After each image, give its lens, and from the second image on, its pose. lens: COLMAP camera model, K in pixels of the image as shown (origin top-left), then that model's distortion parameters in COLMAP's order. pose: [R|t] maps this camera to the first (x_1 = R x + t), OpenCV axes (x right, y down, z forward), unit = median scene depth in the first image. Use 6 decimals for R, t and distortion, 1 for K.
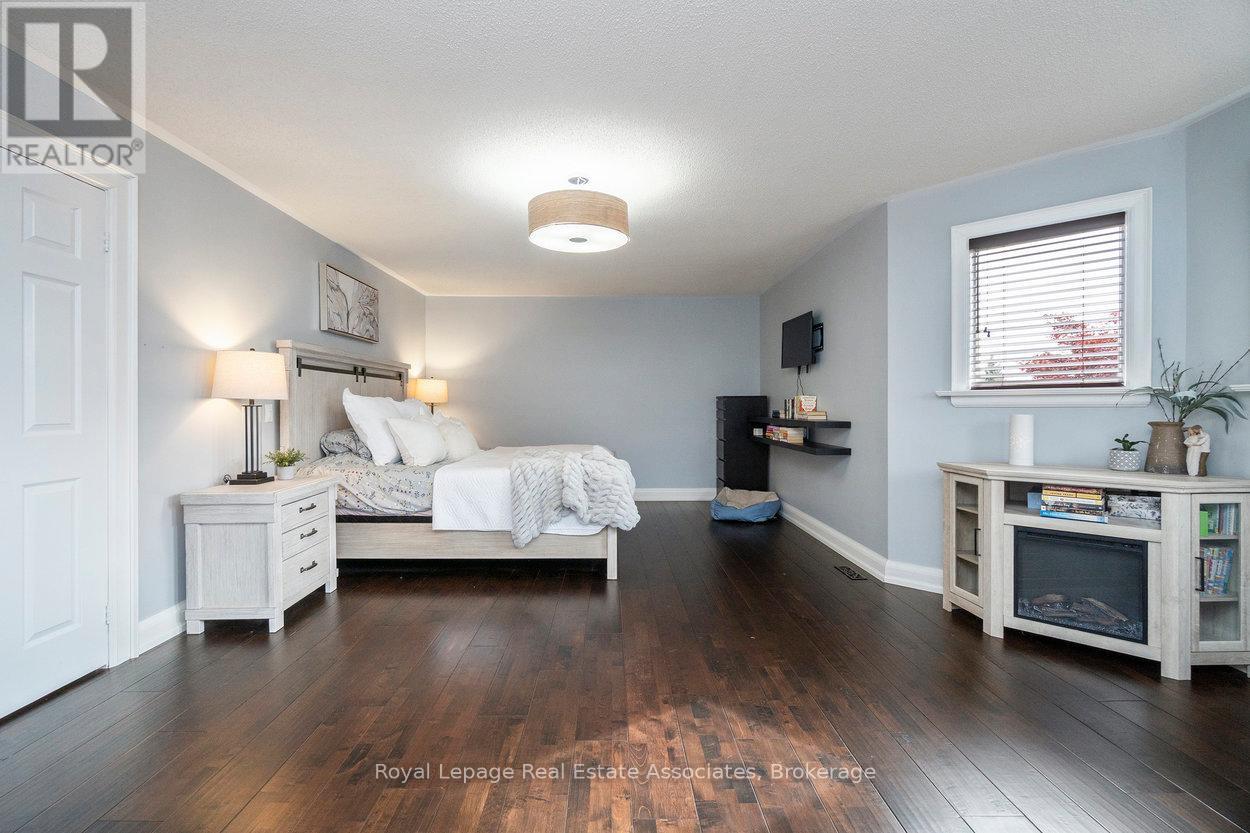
lens RADIAL K [[545.3, 0, 618.0], [0, 545.3, 411.2], [0, 0, 1]] dist [0.003260, 0.000359]
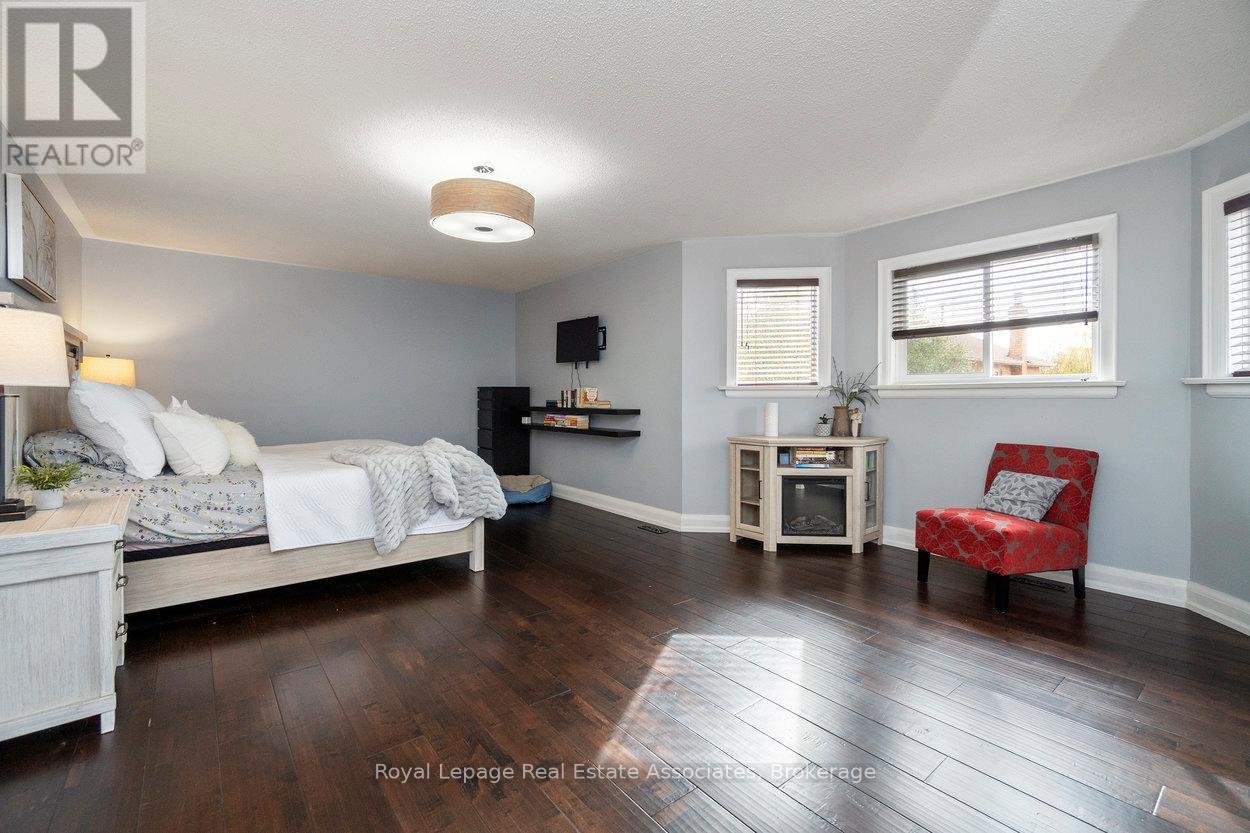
lens RADIAL K [[540.7, 0, 623.6], [0, 540.7, 398.5], [0, 0, 1]] dist [-0.008037, 0.000480]
pose [[0.789629, -0.001055, 0.613583, -0.416918], [0.003883, 0.999987, -0.003278, -0.001573], [-0.613572, 0.004971, 0.789623, 0.063448]]
